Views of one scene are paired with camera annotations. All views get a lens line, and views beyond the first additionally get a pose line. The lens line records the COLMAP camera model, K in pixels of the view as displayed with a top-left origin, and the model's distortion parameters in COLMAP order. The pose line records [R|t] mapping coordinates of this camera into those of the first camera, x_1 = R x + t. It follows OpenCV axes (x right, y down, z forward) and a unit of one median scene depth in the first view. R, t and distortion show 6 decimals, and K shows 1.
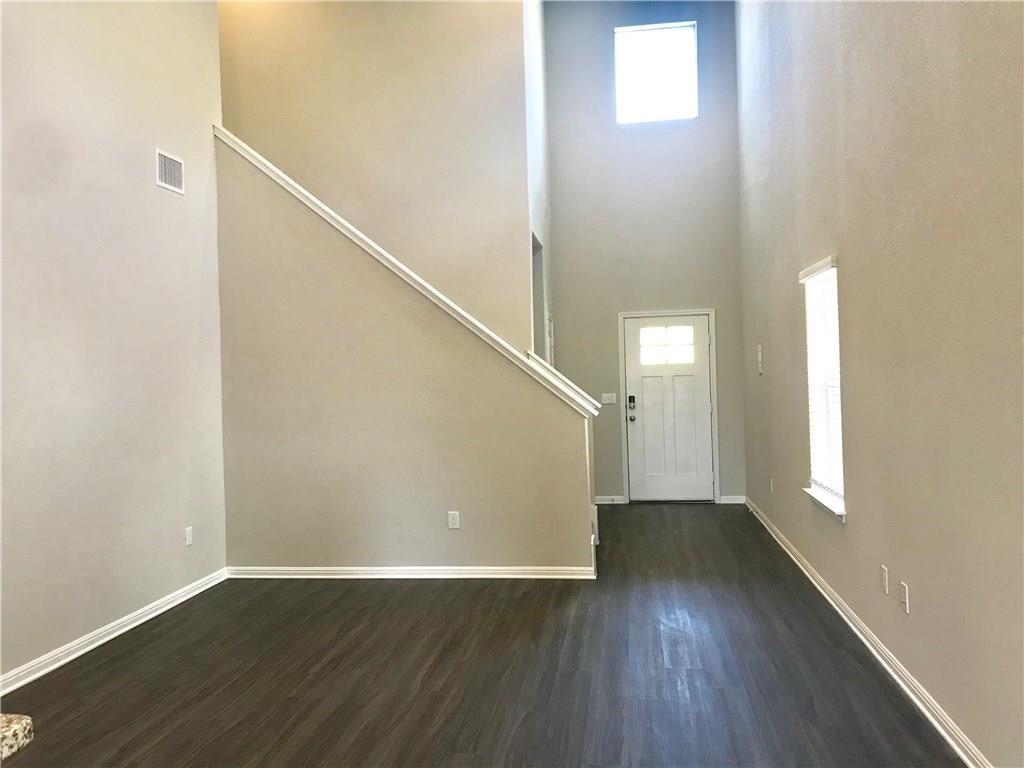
lens RADIAL K [[850.3, 0, 512.7], [0, 850.3, 381.7], [0, 0, 1]] dist [0.051298, -0.050391]
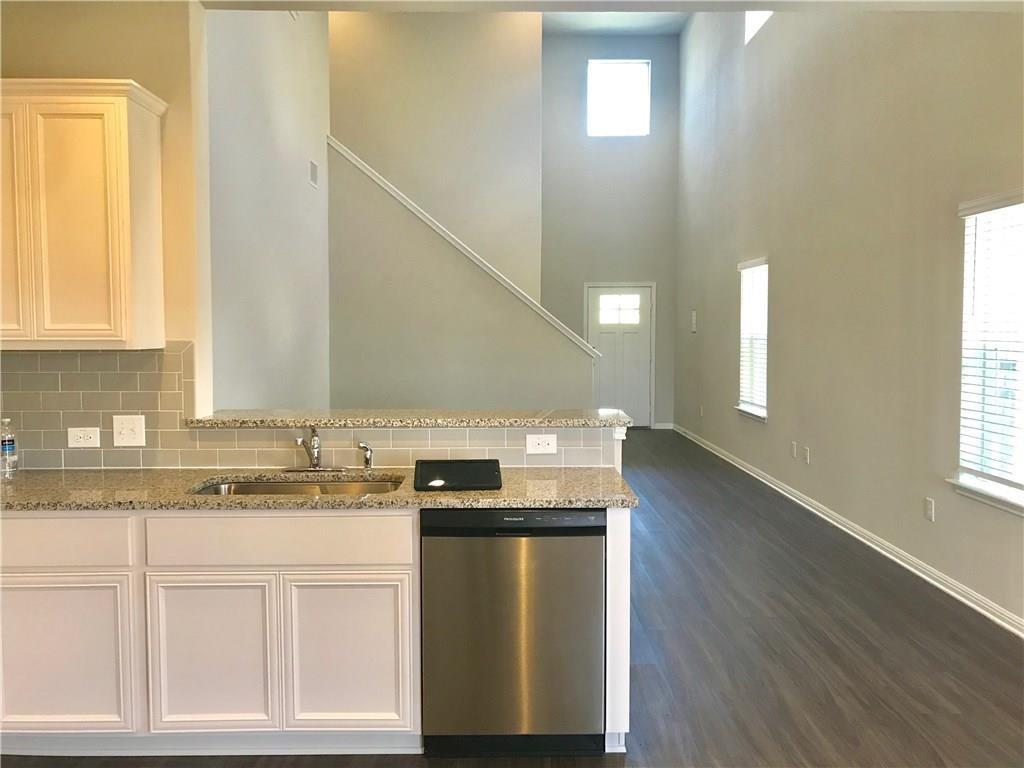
lens RADIAL K [[850.3, 0, 518.0], [0, 850.3, 390.5], [0, 0, 1]] dist [0.051298, -0.050391]
pose [[0.987662, 0.017508, 0.155620, -0.264739], [-0.026459, 0.998101, 0.055632, 0.020901], [-0.154351, -0.059063, 0.986249, -0.417509]]
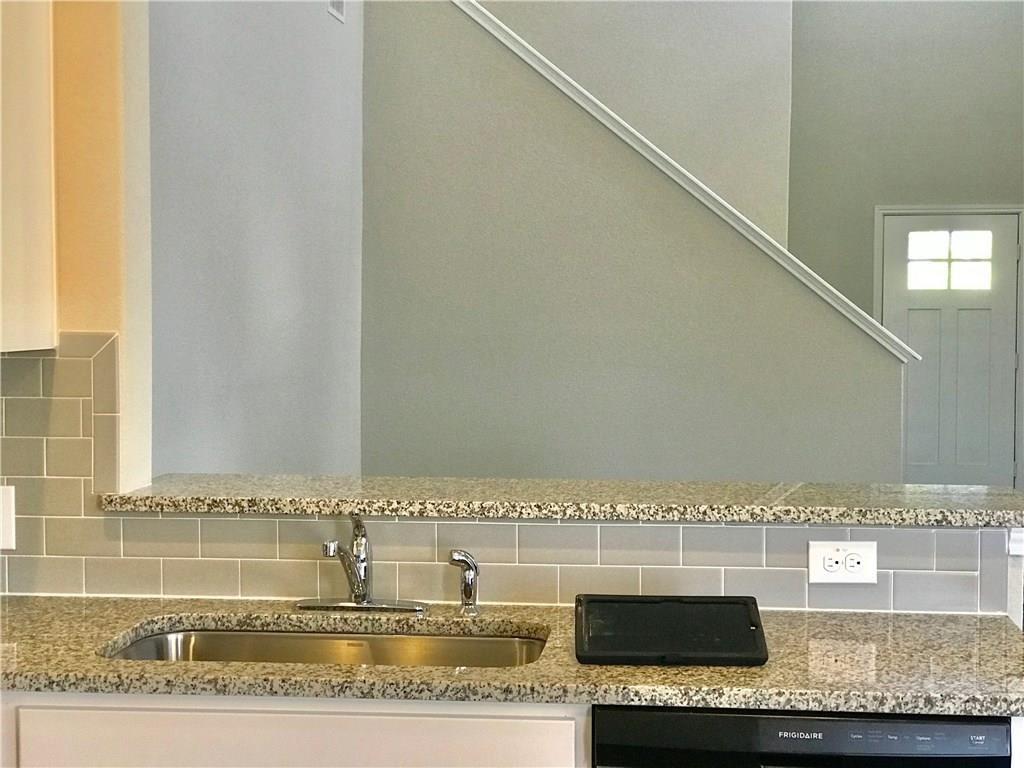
lens RADIAL K [[1688.5, 0, 505.3], [0, 1688.5, 390.6], [0, 0, 1]] dist [0.153847, 0.000000]
pose [[0.999025, 0.027937, 0.034175, -0.282521], [-0.029322, 0.998741, 0.040703, 0.017321], [-0.032995, -0.041665, 0.998587, -0.375700]]
